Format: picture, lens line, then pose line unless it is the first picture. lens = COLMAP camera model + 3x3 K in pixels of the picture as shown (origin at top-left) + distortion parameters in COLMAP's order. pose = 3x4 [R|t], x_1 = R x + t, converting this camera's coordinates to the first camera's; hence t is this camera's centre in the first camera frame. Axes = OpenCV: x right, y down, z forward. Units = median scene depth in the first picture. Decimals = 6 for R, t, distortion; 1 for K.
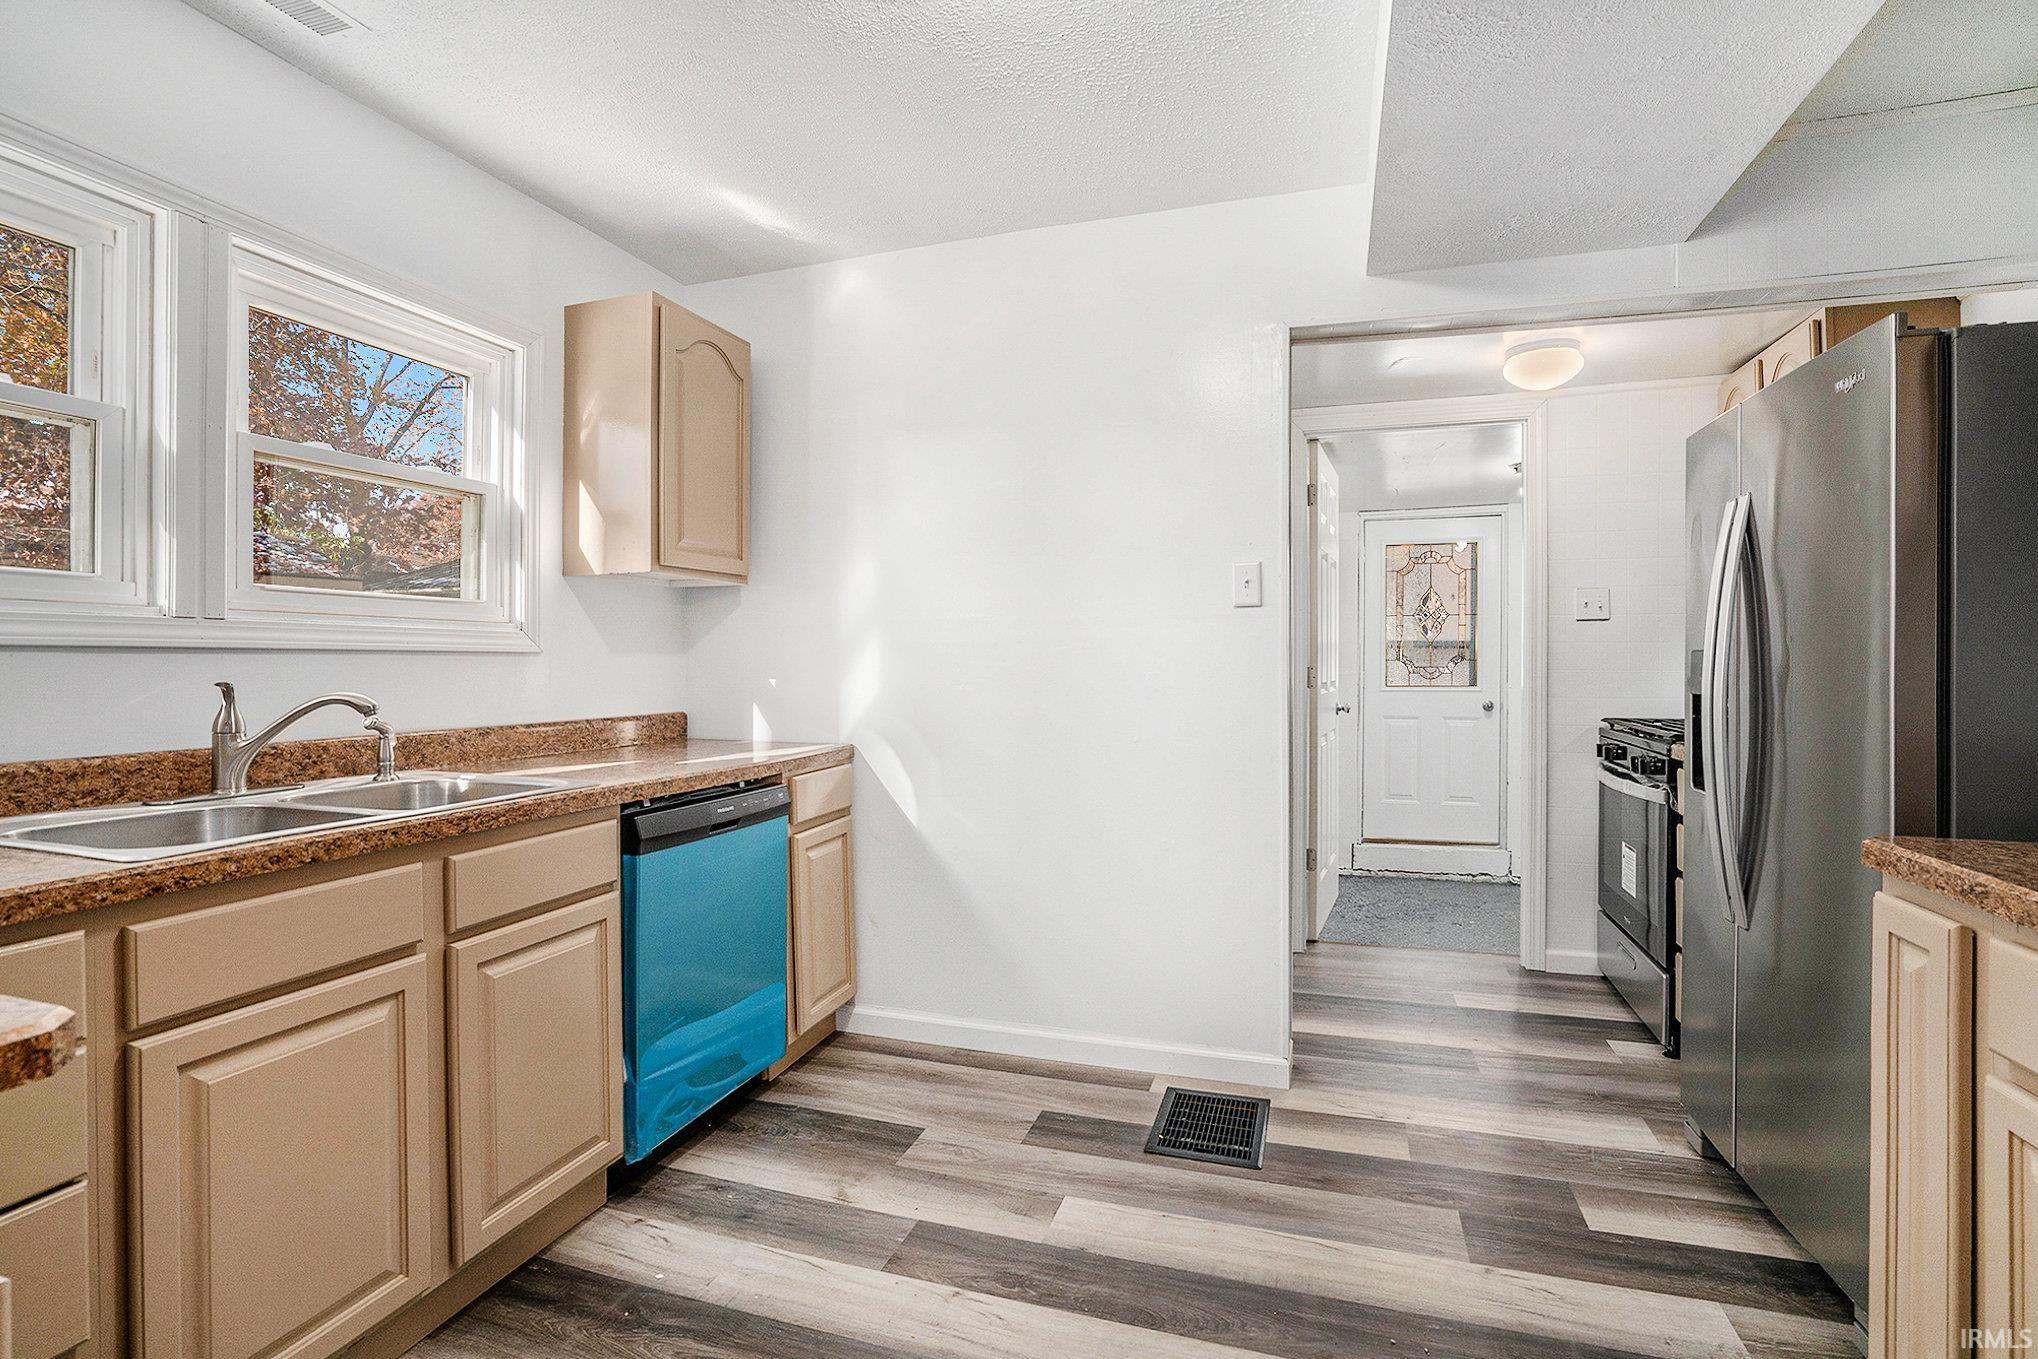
lens RADIAL K [[929.1, 0, 1027.0], [0, 929.1, 673.6], [0, 0, 1]] dist [-0.005892, -0.000067]
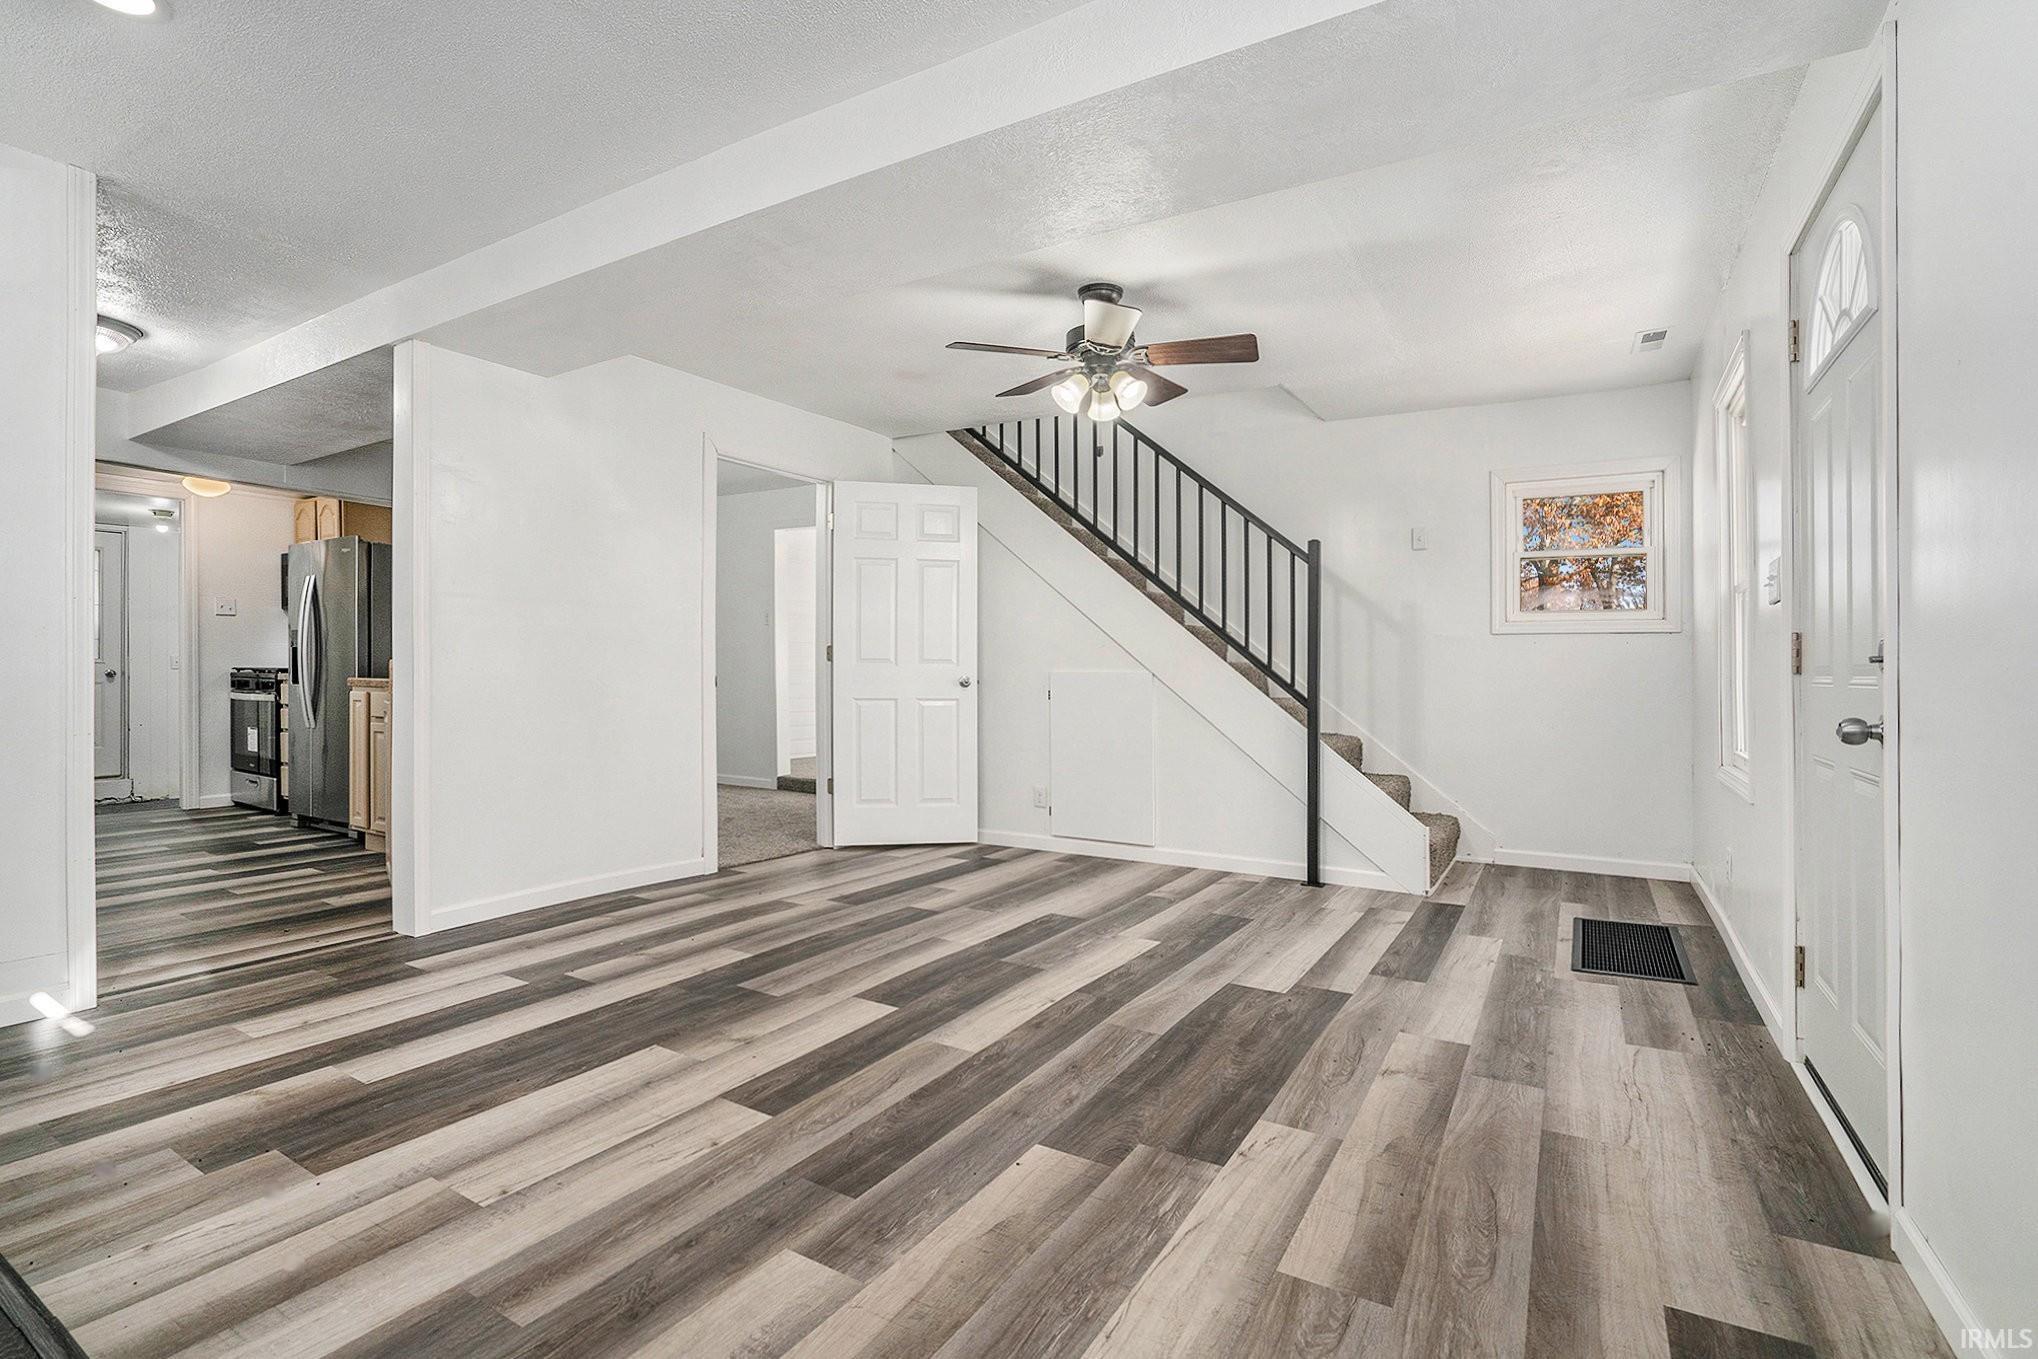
lens RADIAL K [[929.1, 0, 1018.8], [0, 929.1, 668.8], [0, 0, 1]] dist [-0.005892, -0.000067]
pose [[0.234647, -0.004295, 0.972071, -1.334802], [0.005723, 0.999979, 0.003037, 0.086037], [-0.972064, 0.004851, 0.234667, -1.597394]]
